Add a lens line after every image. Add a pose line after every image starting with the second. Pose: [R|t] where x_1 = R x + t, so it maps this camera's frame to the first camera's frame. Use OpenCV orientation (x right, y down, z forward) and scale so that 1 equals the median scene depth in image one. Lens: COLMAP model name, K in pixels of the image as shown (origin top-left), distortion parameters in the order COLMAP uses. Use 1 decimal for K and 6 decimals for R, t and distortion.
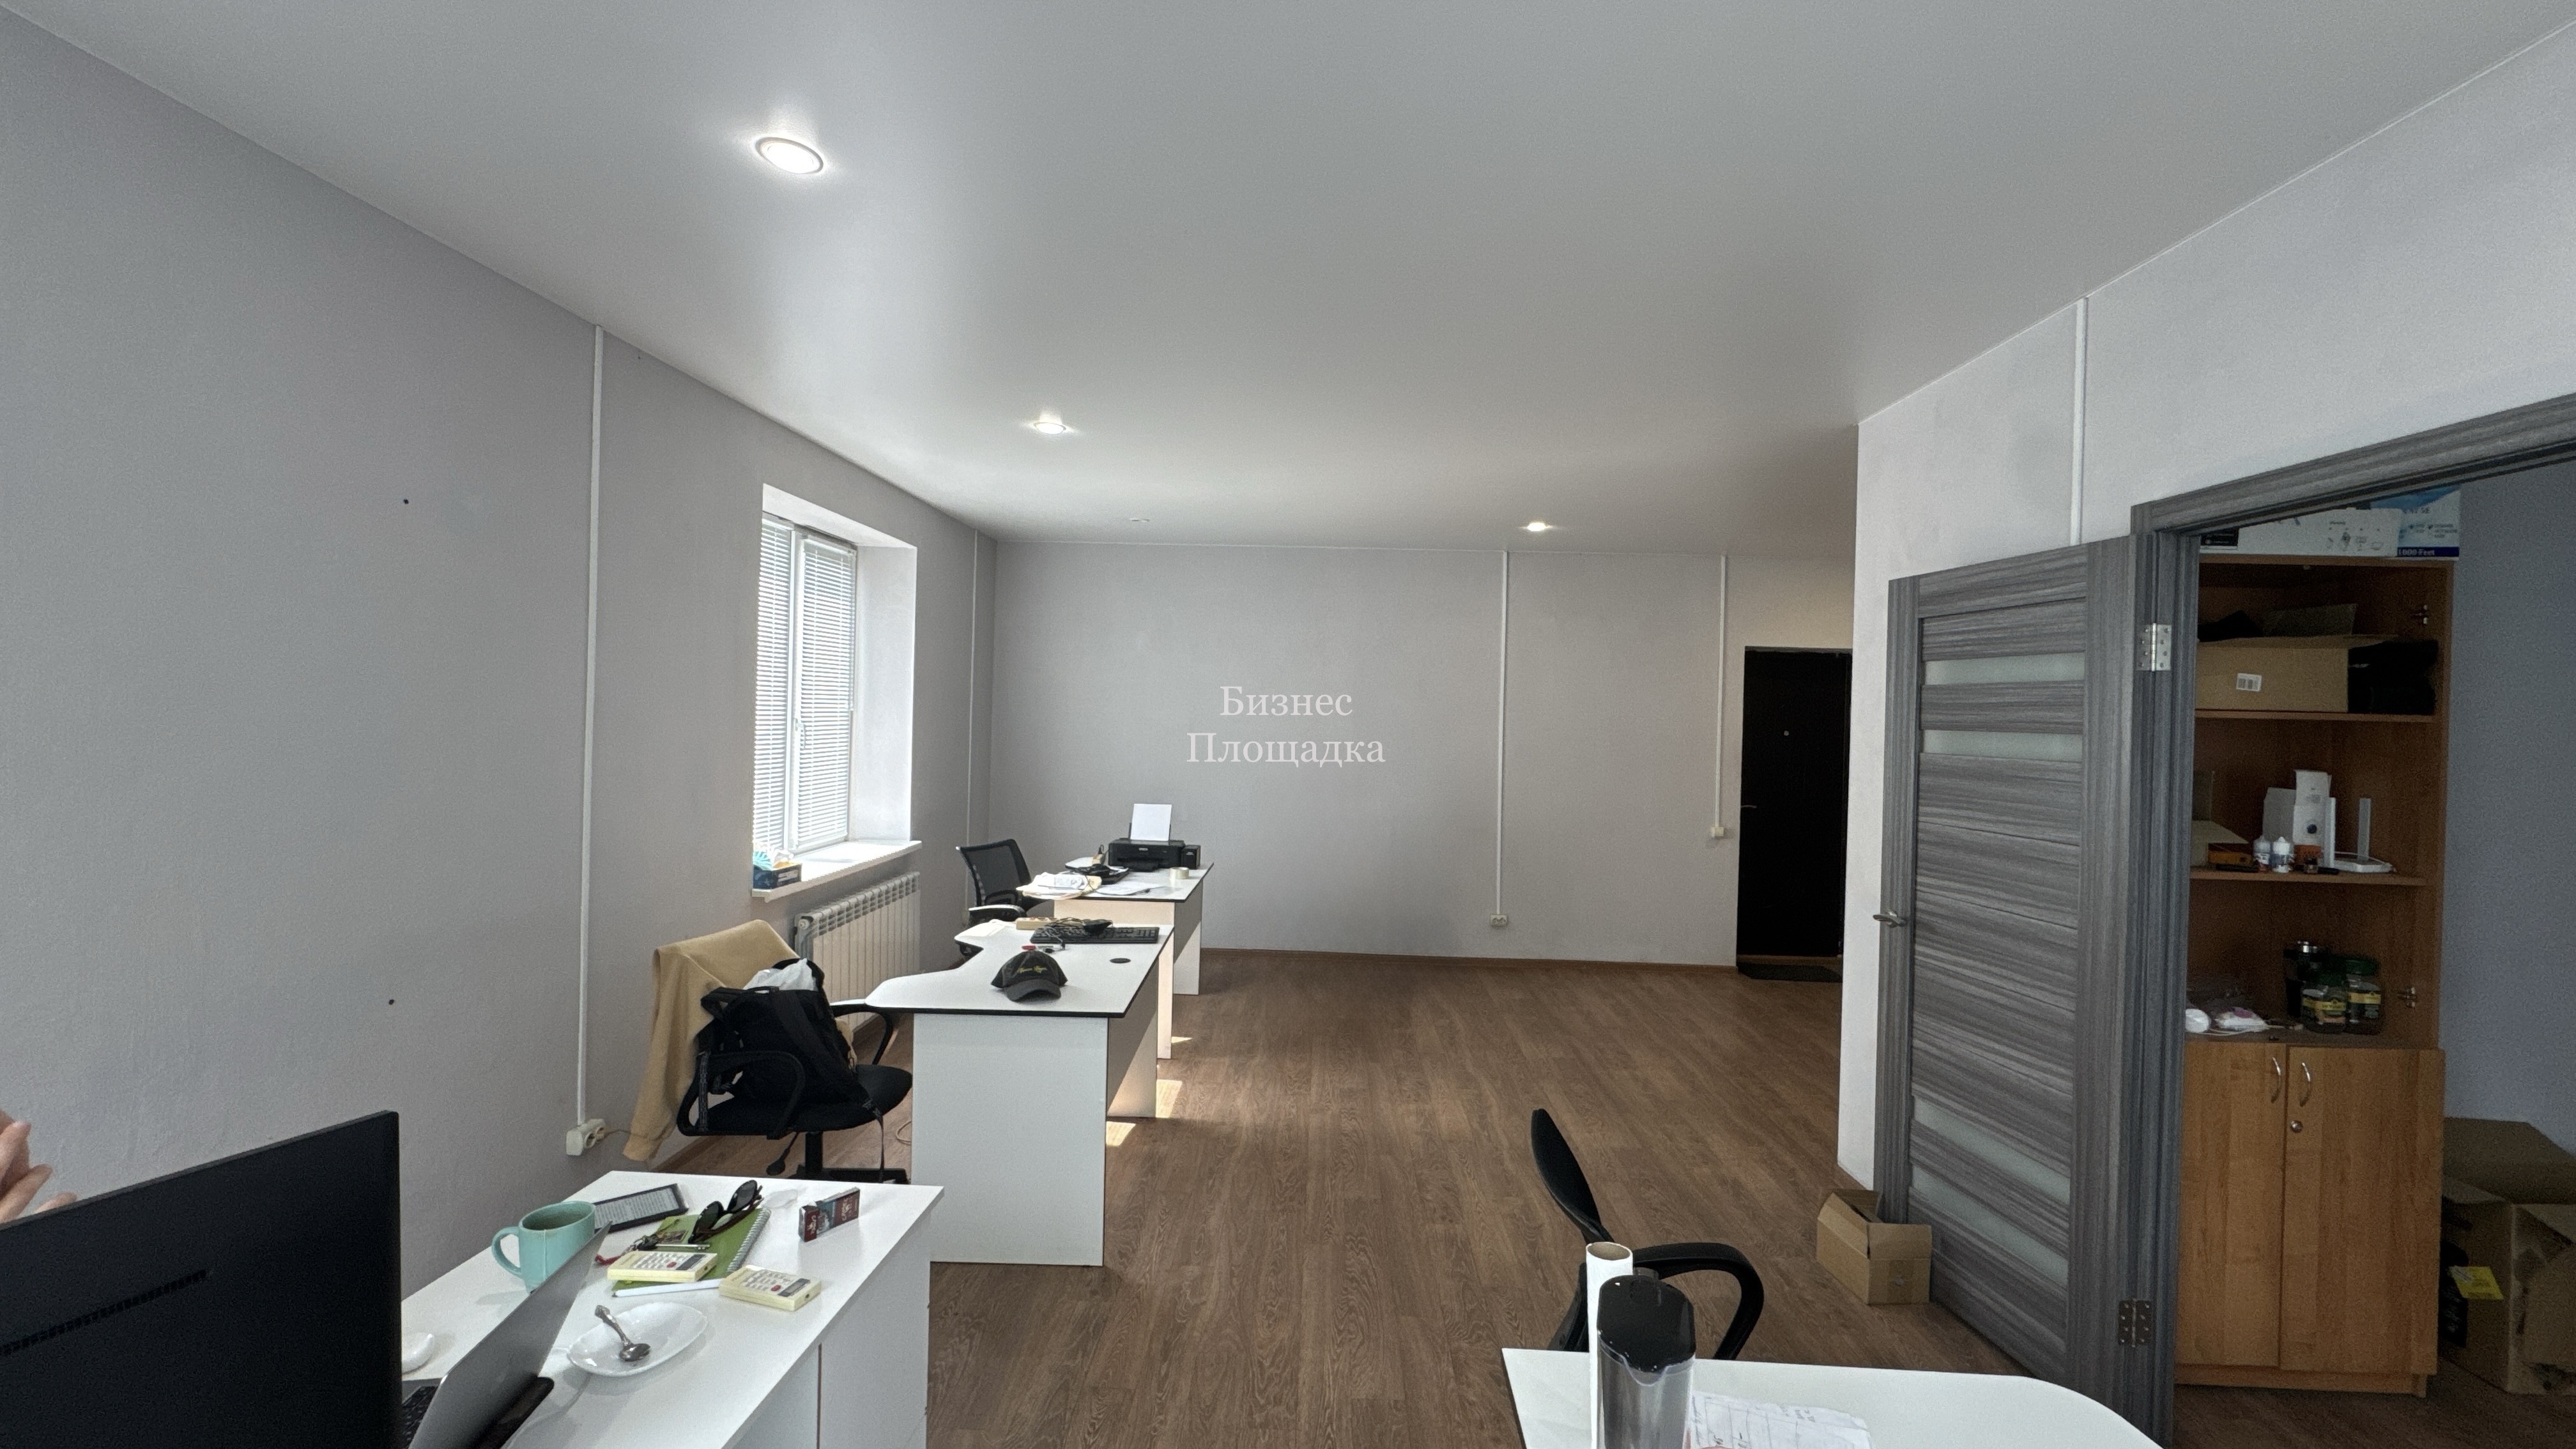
lens RADIAL K [[1027.1, 0, 1288.5], [0, 1027.1, 720.6], [0, 0, 1]] dist [-0.002566, 0.000134]
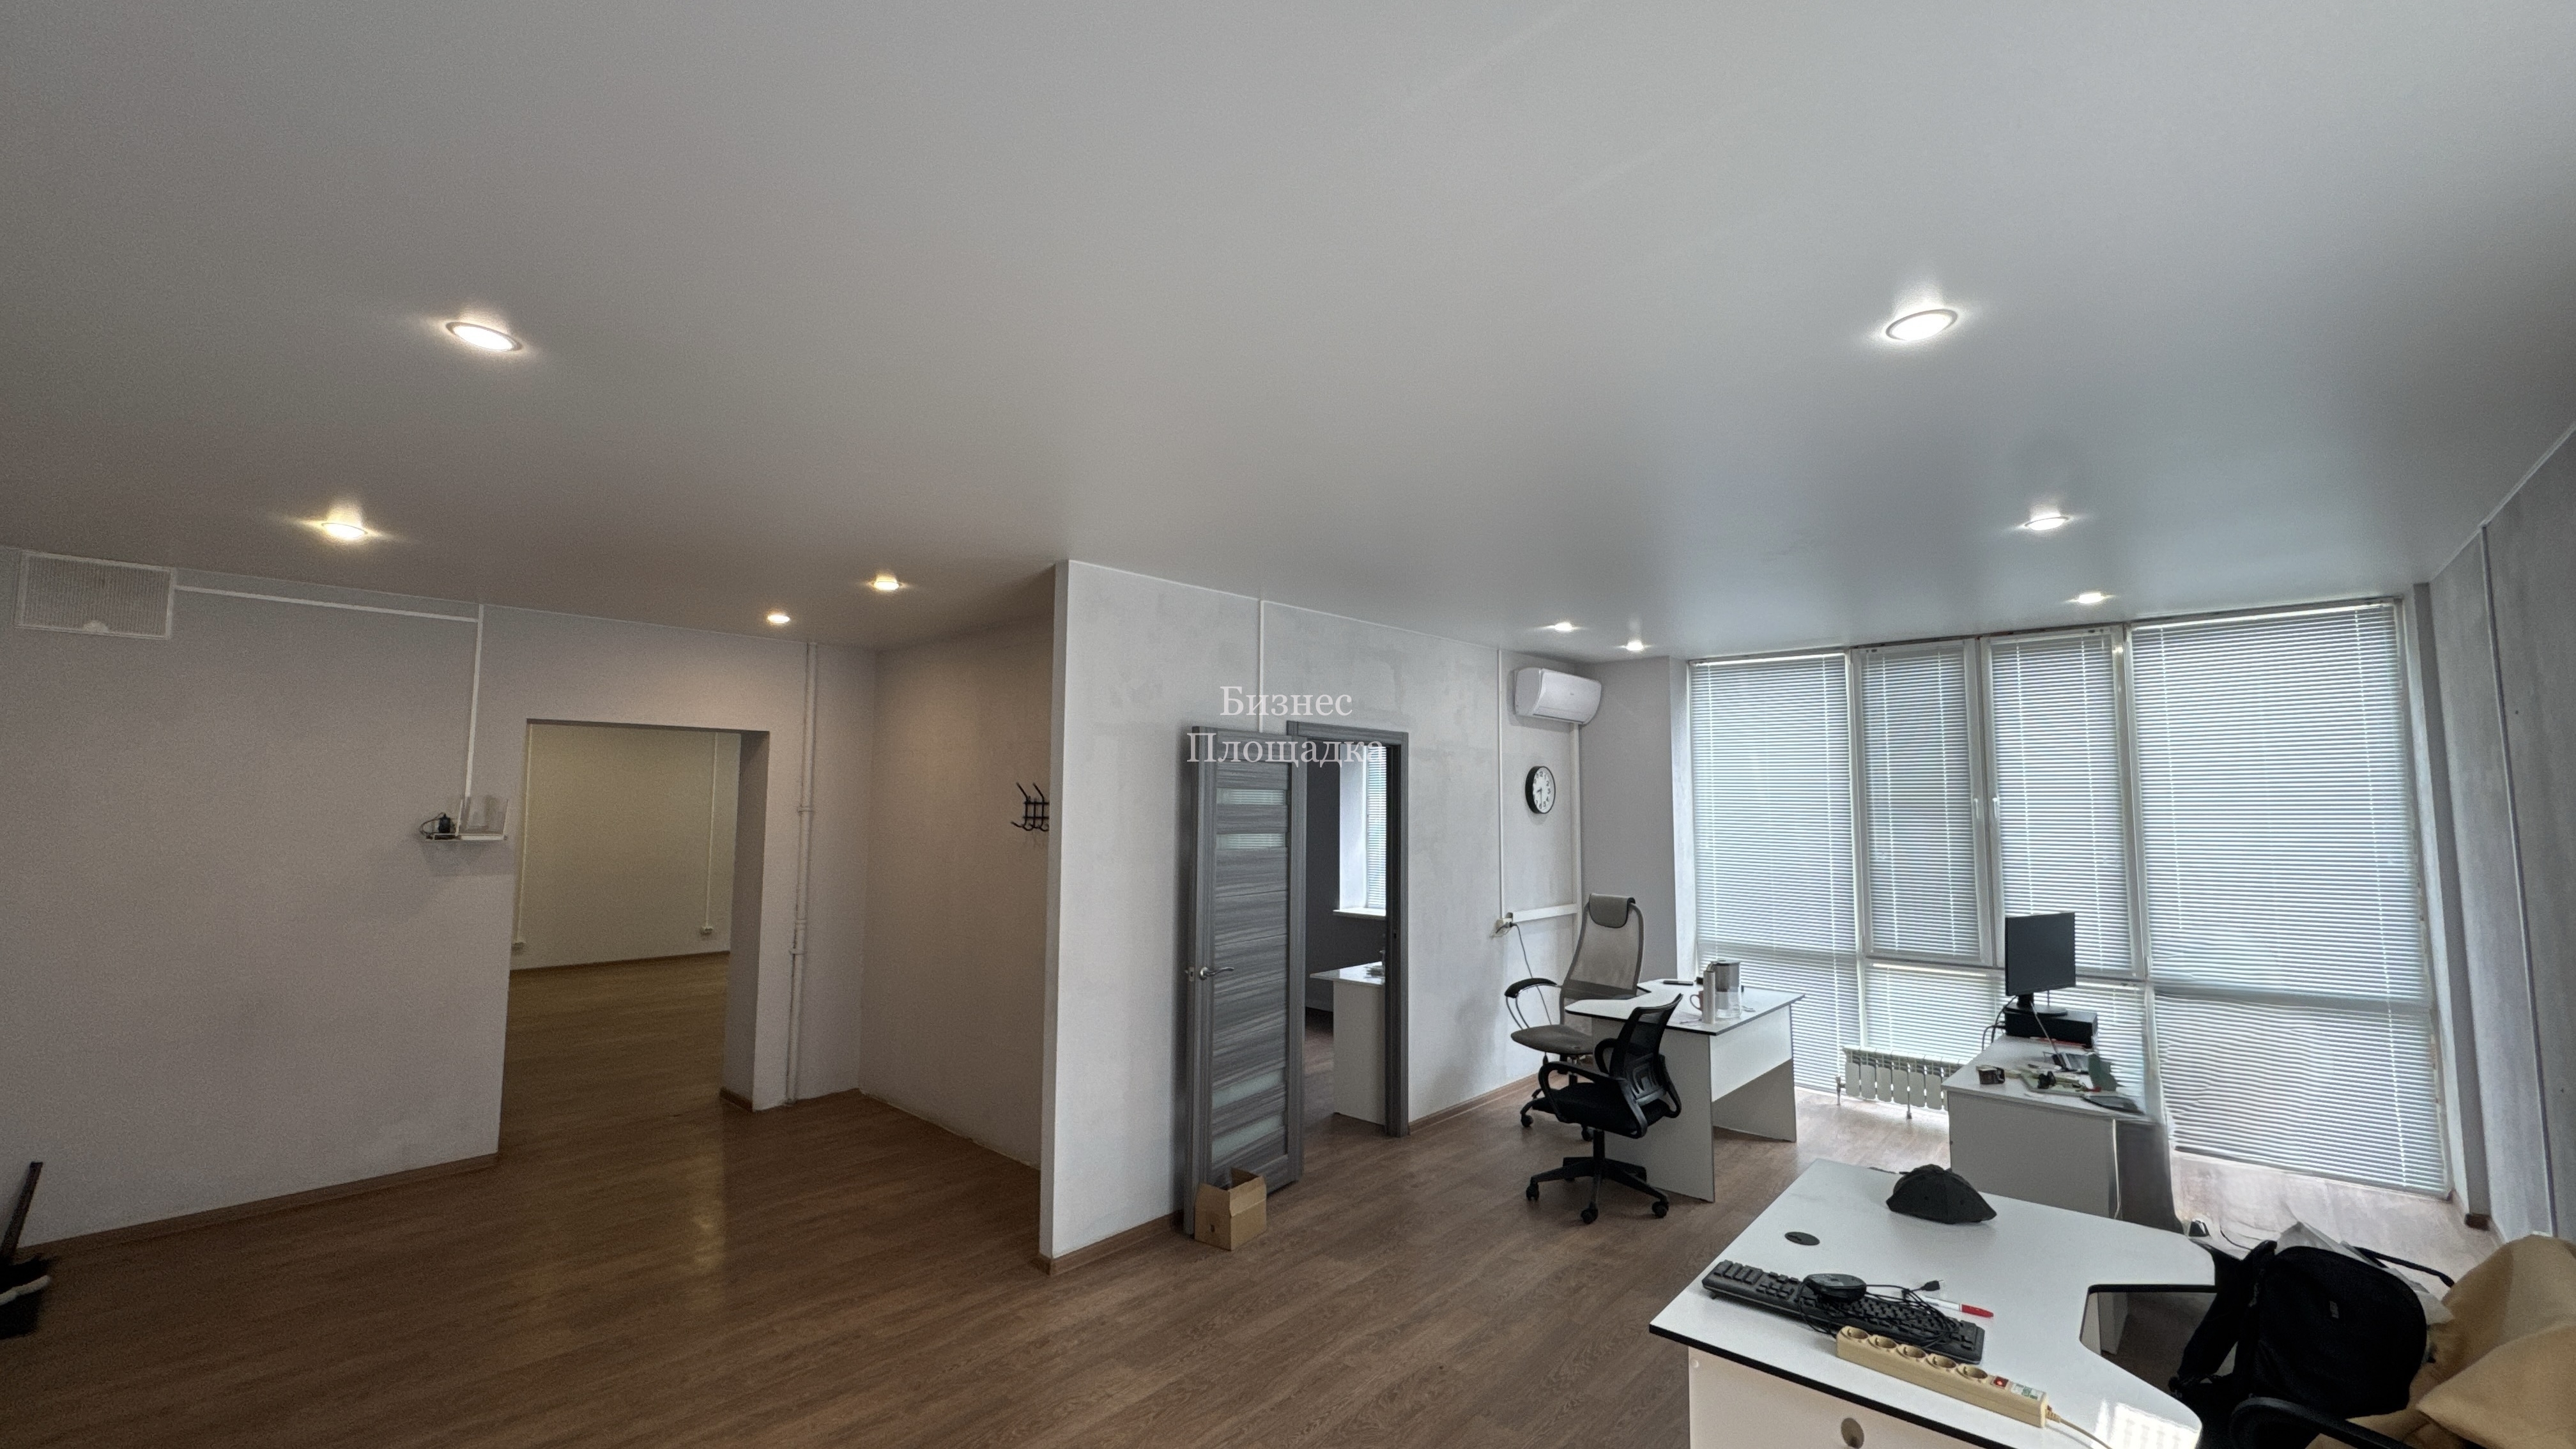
lens RADIAL K [[1027.1, 0, 1292.8], [0, 1027.1, 725.8], [0, 0, 1]] dist [-0.002566, 0.000134]
pose [[-0.763178, 0.020449, 0.645864, -0.420392], [-0.020247, 0.998252, -0.055530, -0.067872], [-0.645871, -0.055457, -0.761430, 2.099289]]
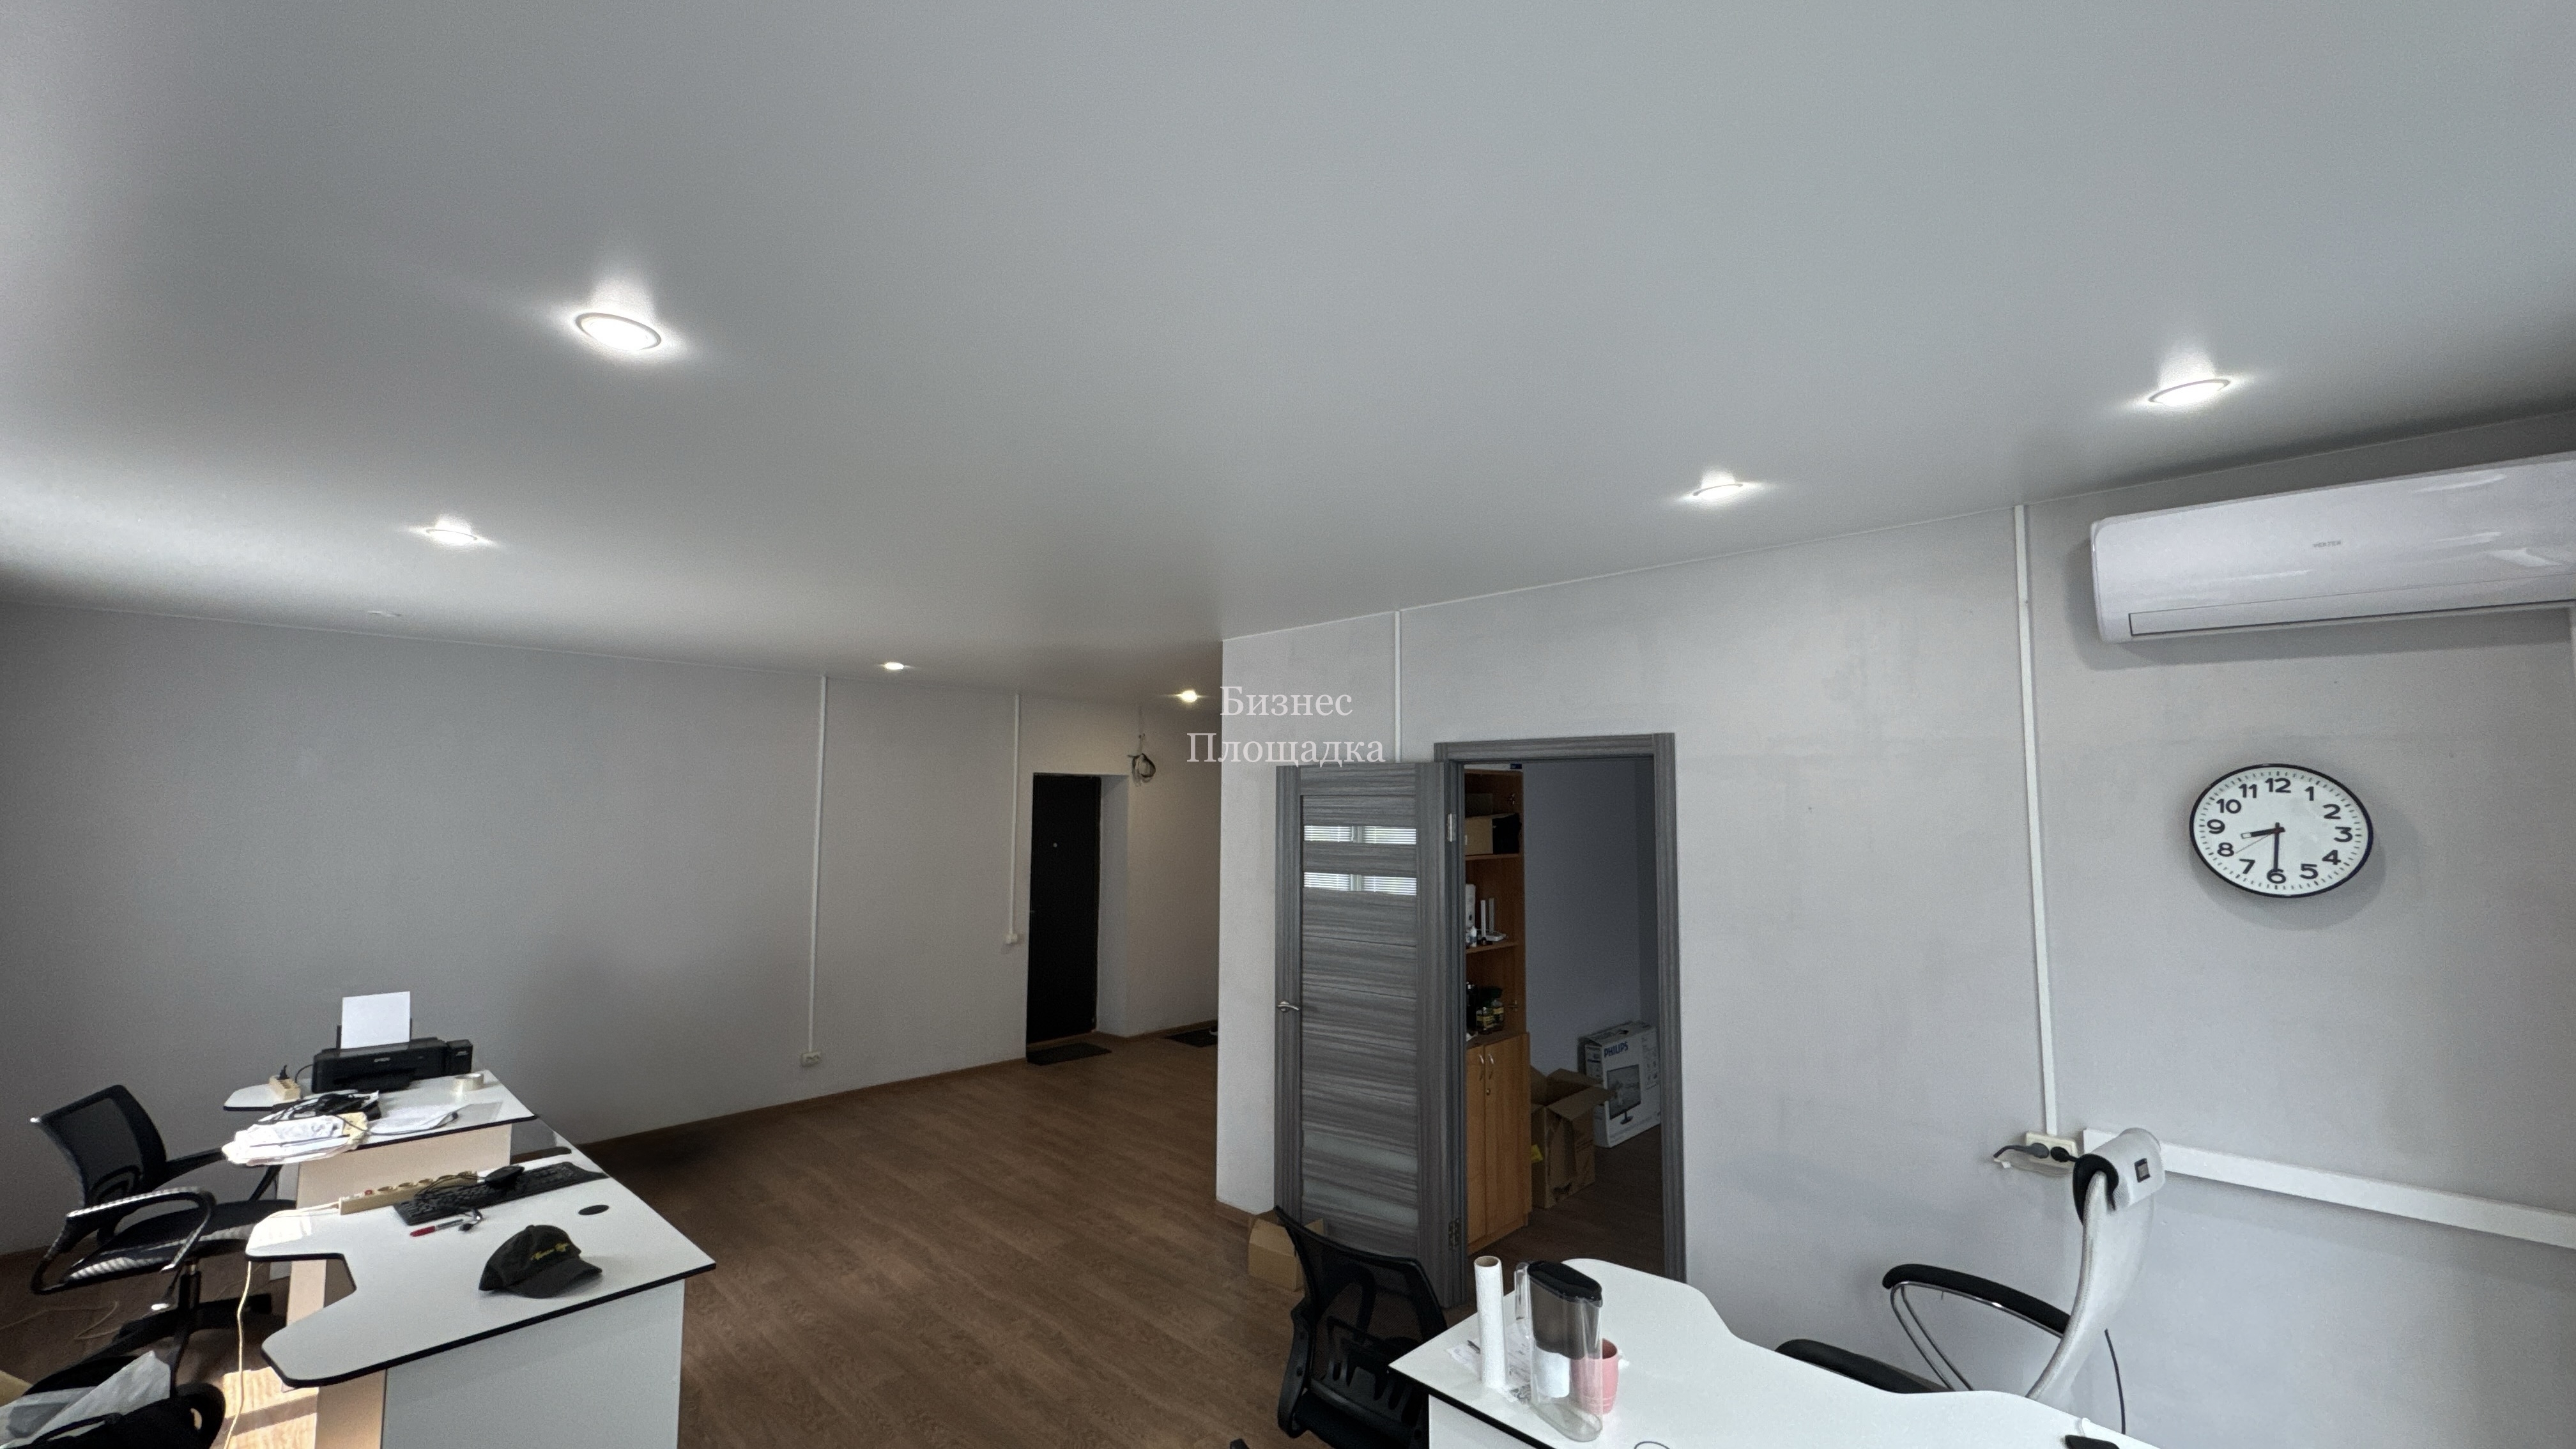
lens RADIAL K [[1027.1, 0, 1288.1], [0, 1027.1, 725.2], [0, 0, 1]] dist [-0.002566, 0.000134]
pose [[0.671338, 0.036108, 0.740271, -0.496716], [0.016014, 0.997873, -0.063195, -0.109676], [-0.740978, 0.054280, 0.669332, 0.028484]]
